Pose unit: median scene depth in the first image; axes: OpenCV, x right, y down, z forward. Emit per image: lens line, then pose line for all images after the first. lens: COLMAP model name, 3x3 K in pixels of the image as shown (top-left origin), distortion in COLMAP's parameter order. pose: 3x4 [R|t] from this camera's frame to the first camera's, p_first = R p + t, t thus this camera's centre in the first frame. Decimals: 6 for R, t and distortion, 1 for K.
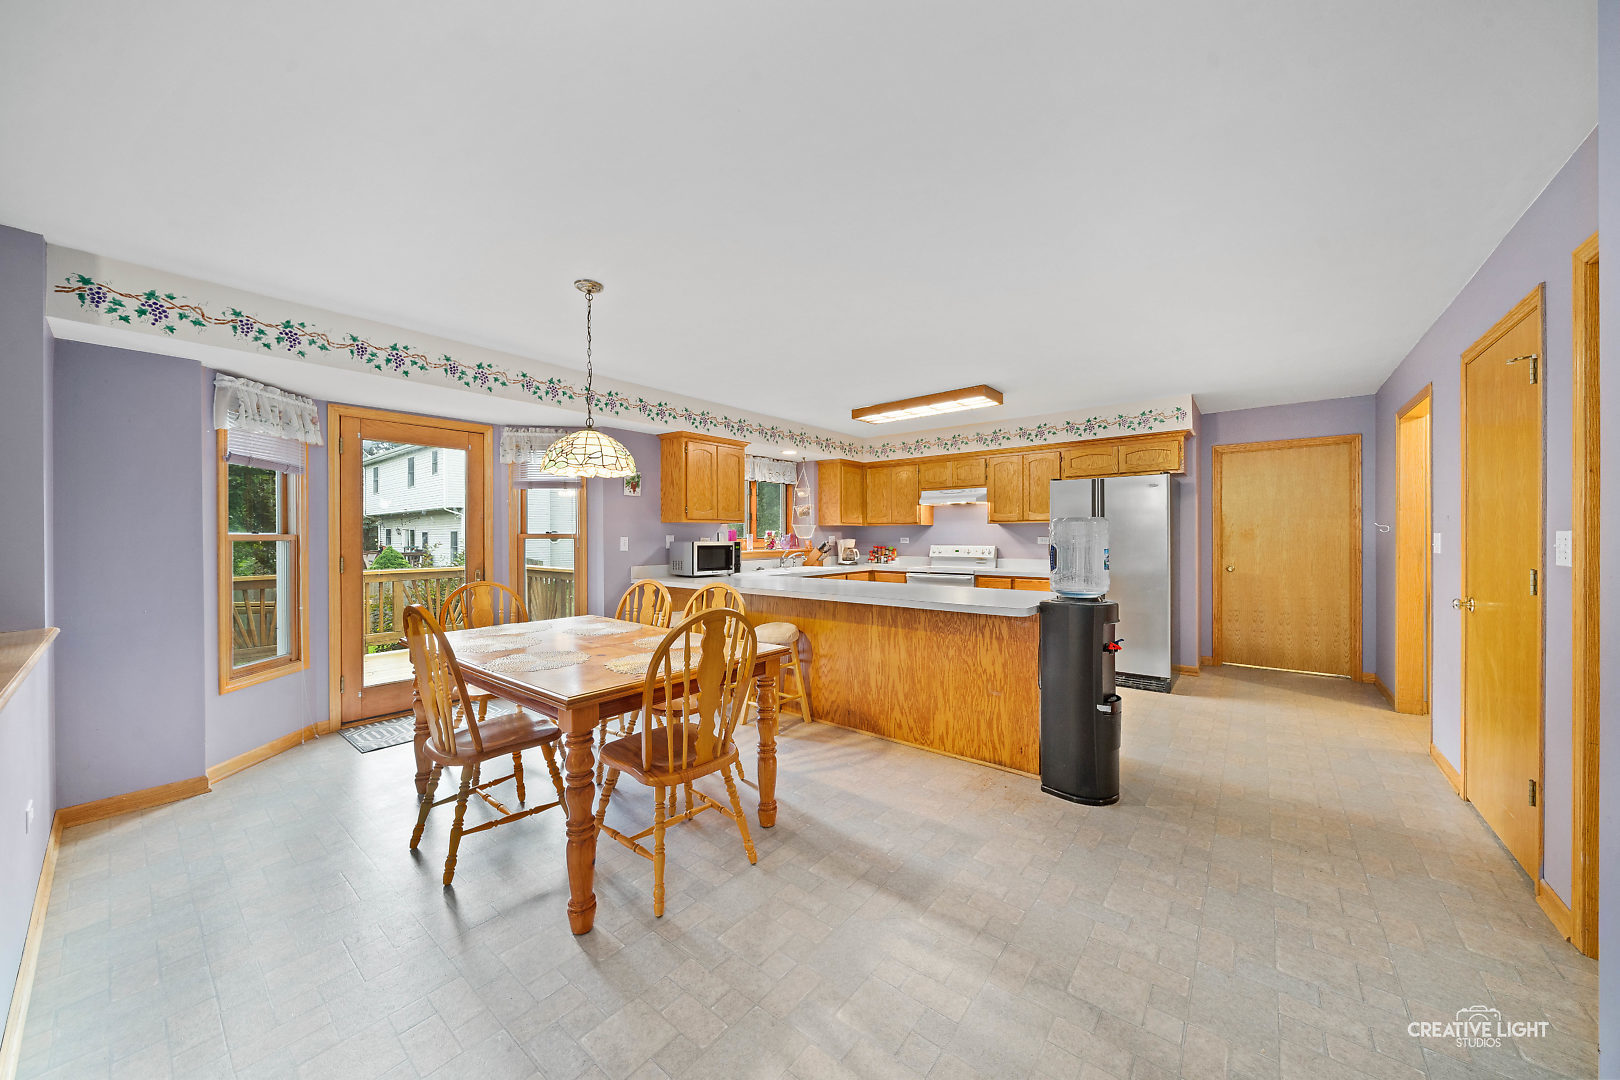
lens RADIAL K [[558.7, 0, 807.9], [0, 558.7, 537.5], [0, 0, 1]] dist [-0.008786, 0.000587]
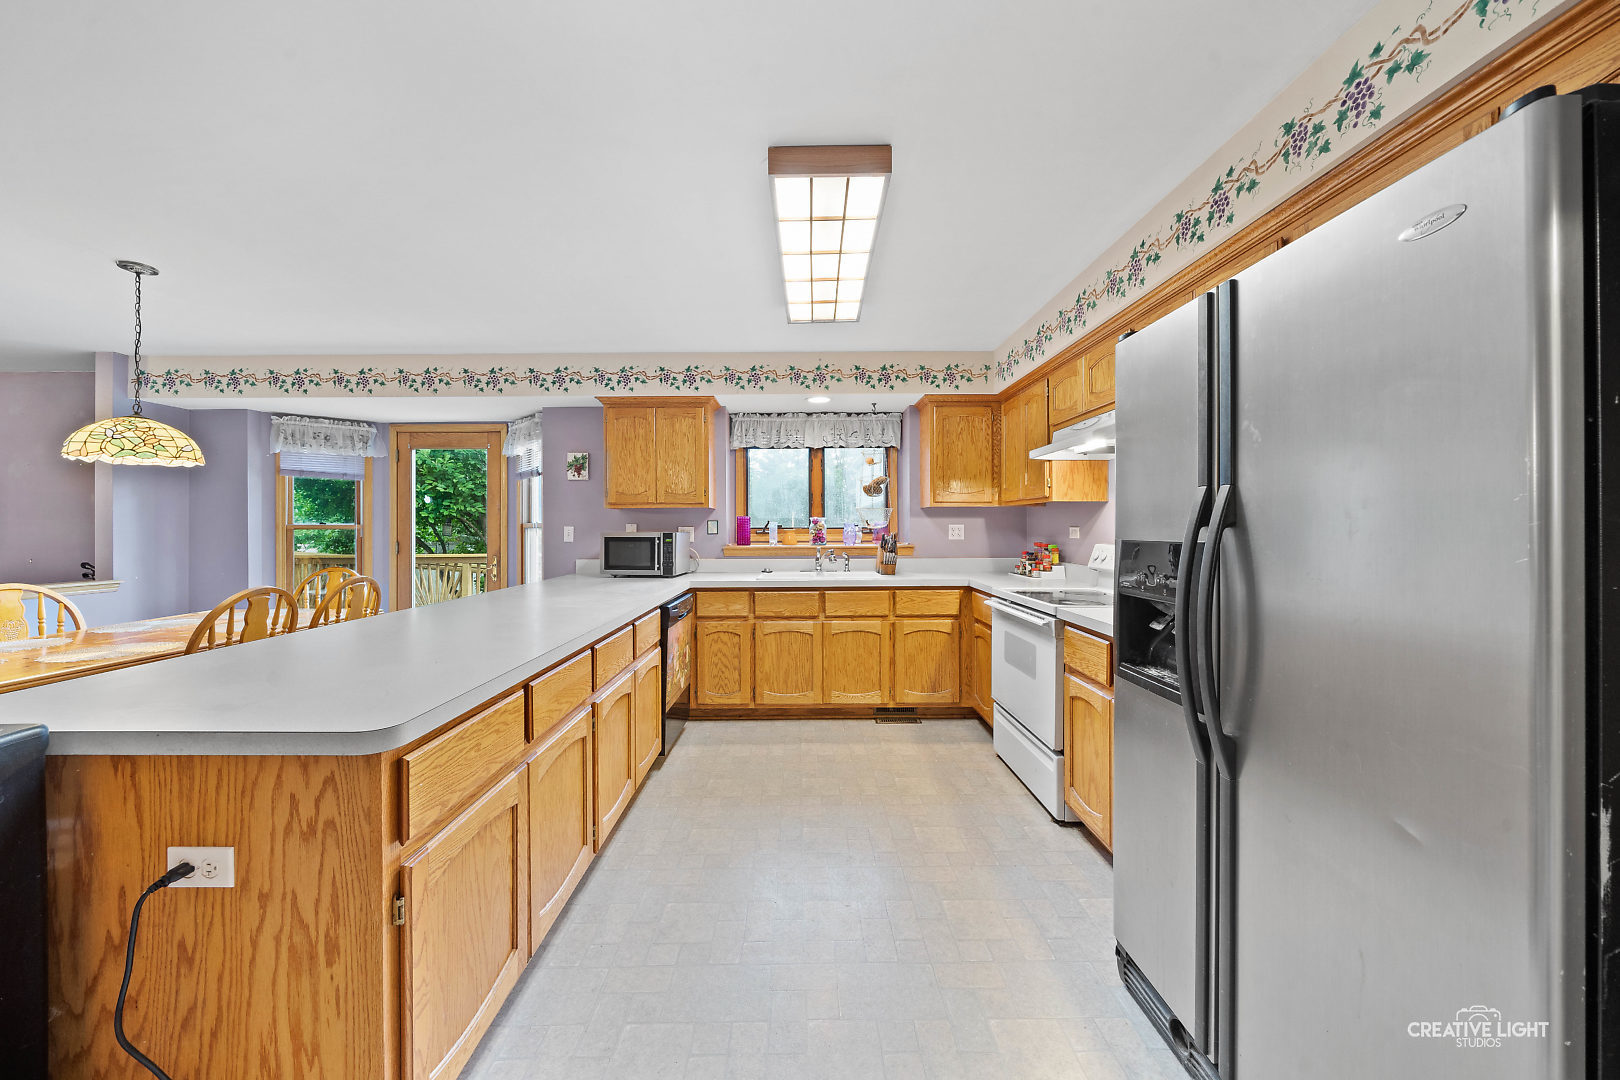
lens RADIAL K [[558.7, 0, 805.7], [0, 558.7, 526.5], [0, 0, 1]] dist [-0.008786, 0.000587]
pose [[0.634526, 0.000715, -0.772901, 0.606743], [0.000327, 0.999999, 0.001193, -0.001471], [0.772901, -0.001010, 0.634525, 0.723502]]
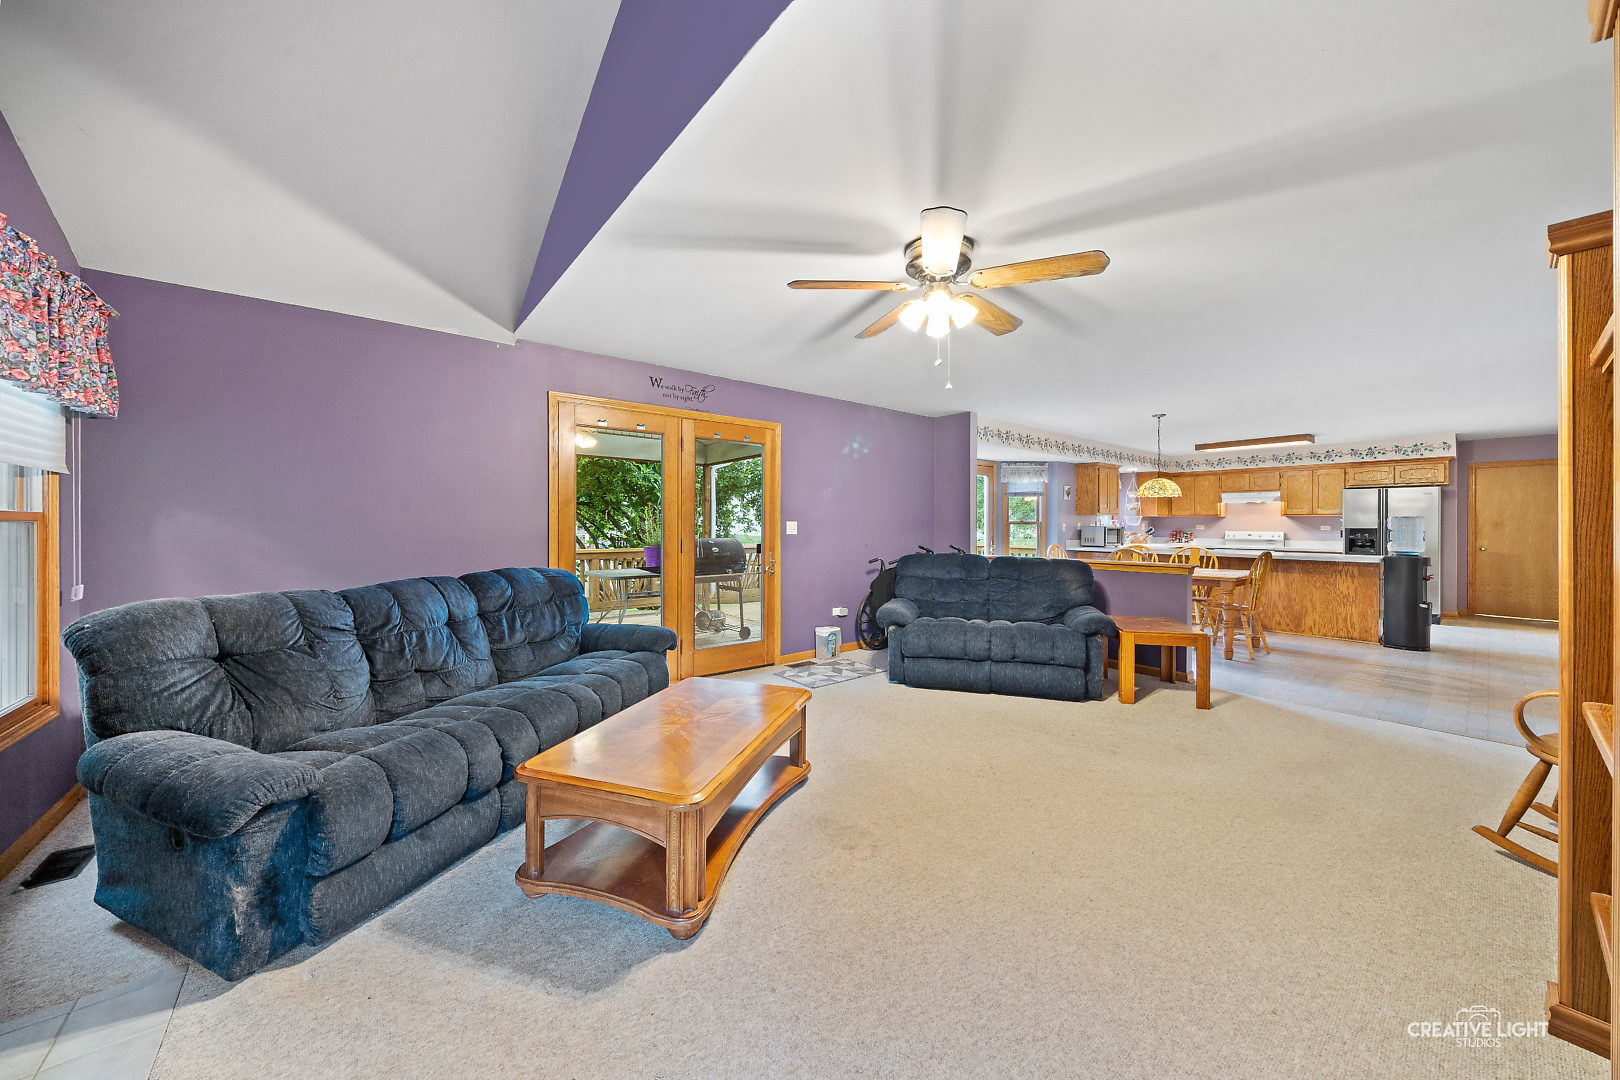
lens RADIAL K [[558.7, 0, 807.0], [0, 558.7, 523.5], [0, 0, 1]] dist [-0.008786, 0.000587]
pose [[0.977416, 0.008103, -0.211170, -0.746804], [-0.008338, 0.999965, -0.000224, 0.006432], [0.211161, 0.001980, 0.977449, -0.880258]]
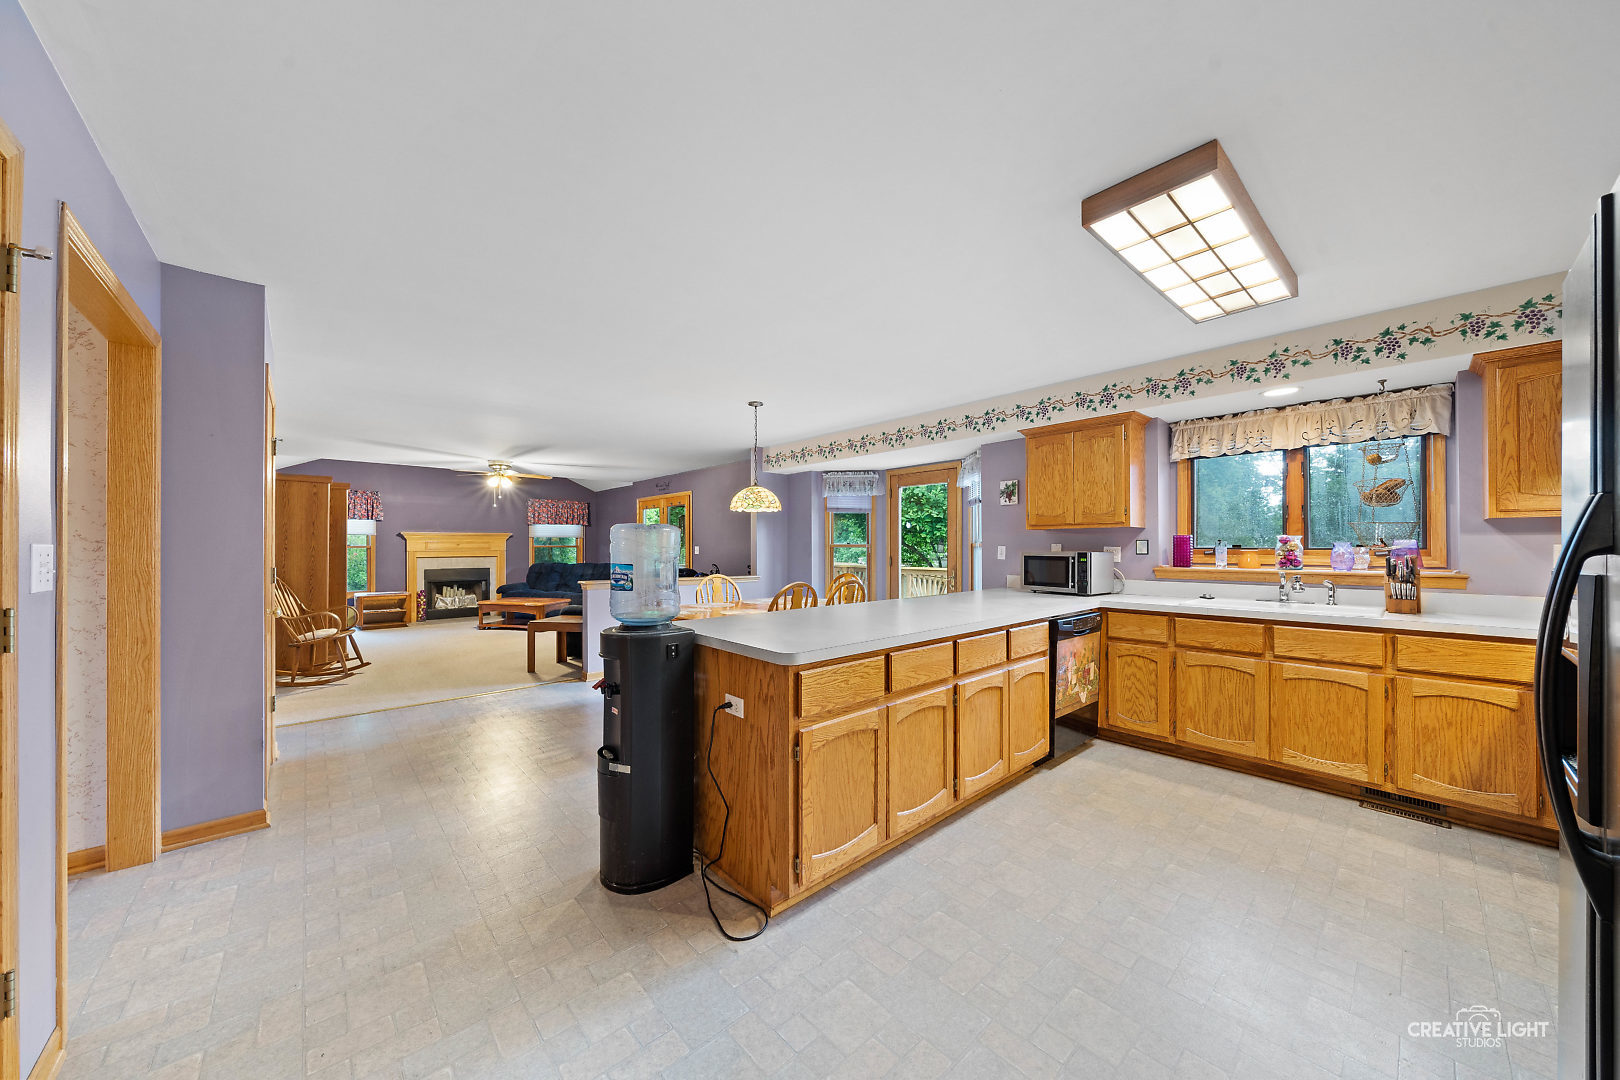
lens RADIAL K [[558.7, 0, 809.2], [0, 558.7, 542.9], [0, 0, 1]] dist [-0.008786, 0.000587]
pose [[-0.156263, -0.002268, -0.987713, 0.739172], [0.000692, 0.999997, -0.002406, -0.004277], [0.987715, -0.001060, -0.156261, 0.809250]]
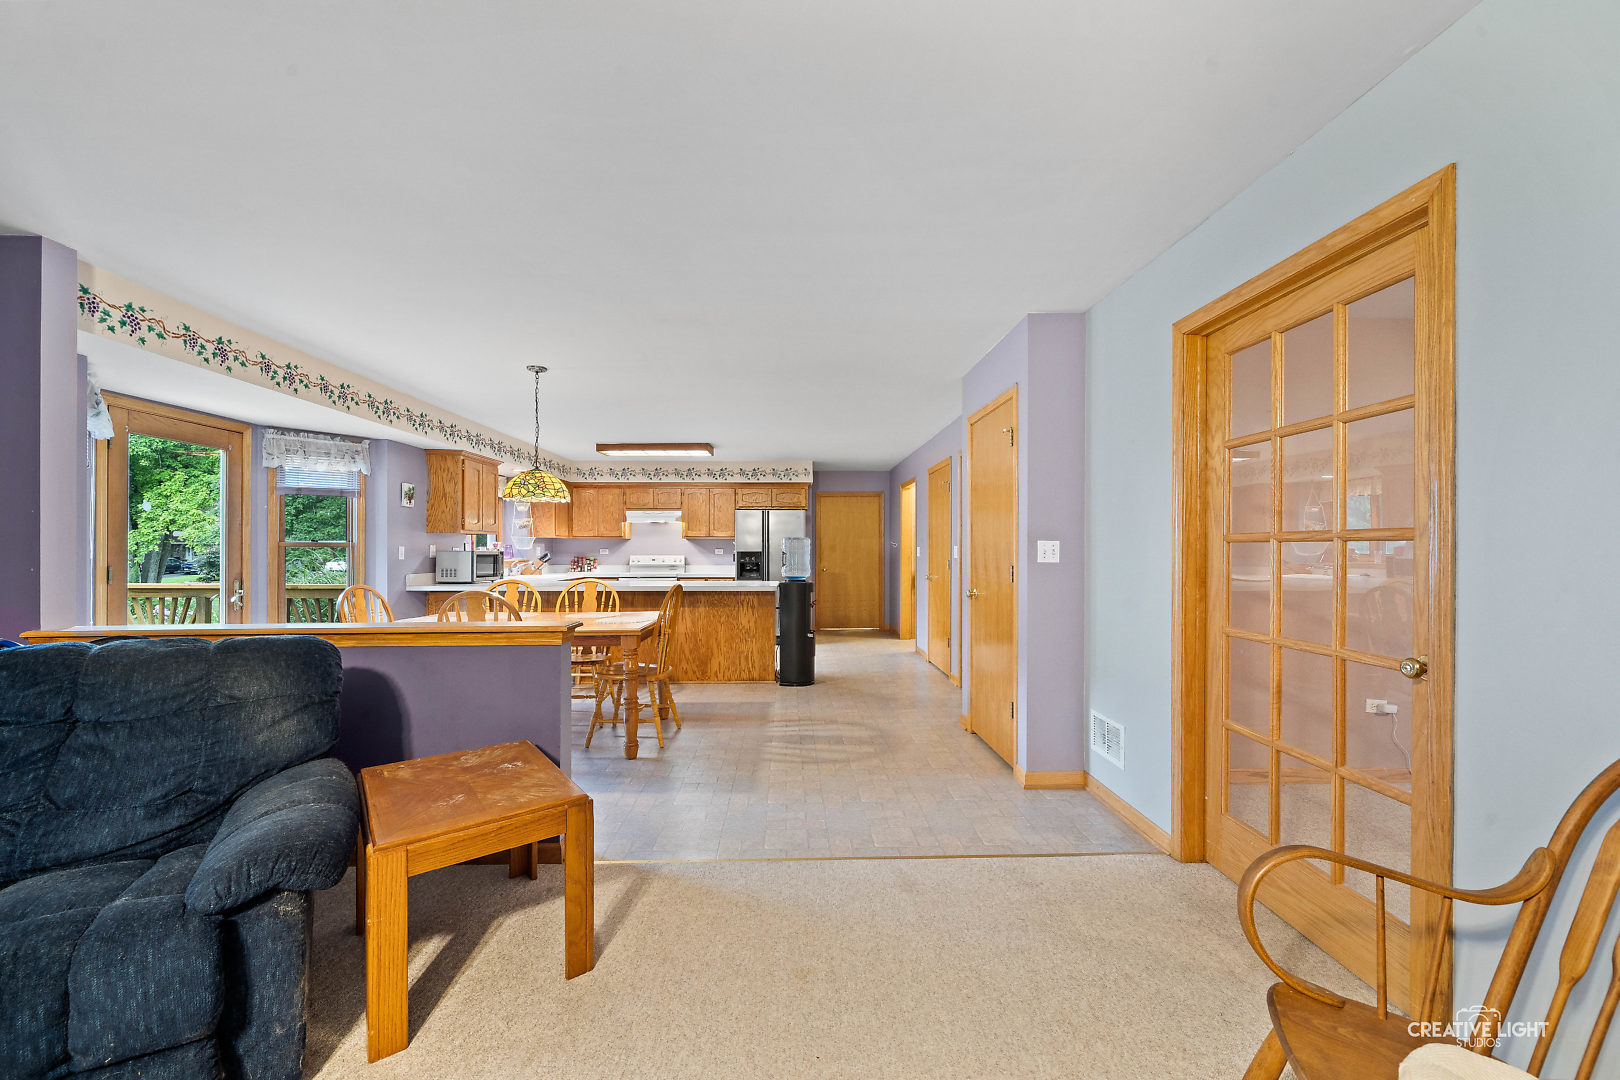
lens RADIAL K [[615.7, 0, 801.4], [0, 615.7, 547.2], [0, 0, 1]] dist [-0.004984, -0.000026]
pose [[0.764512, 0.007122, 0.644570, -0.496545], [-0.001902, 0.999960, -0.008793, 0.009395], [-0.644607, 0.005496, 0.764494, -0.353609]]
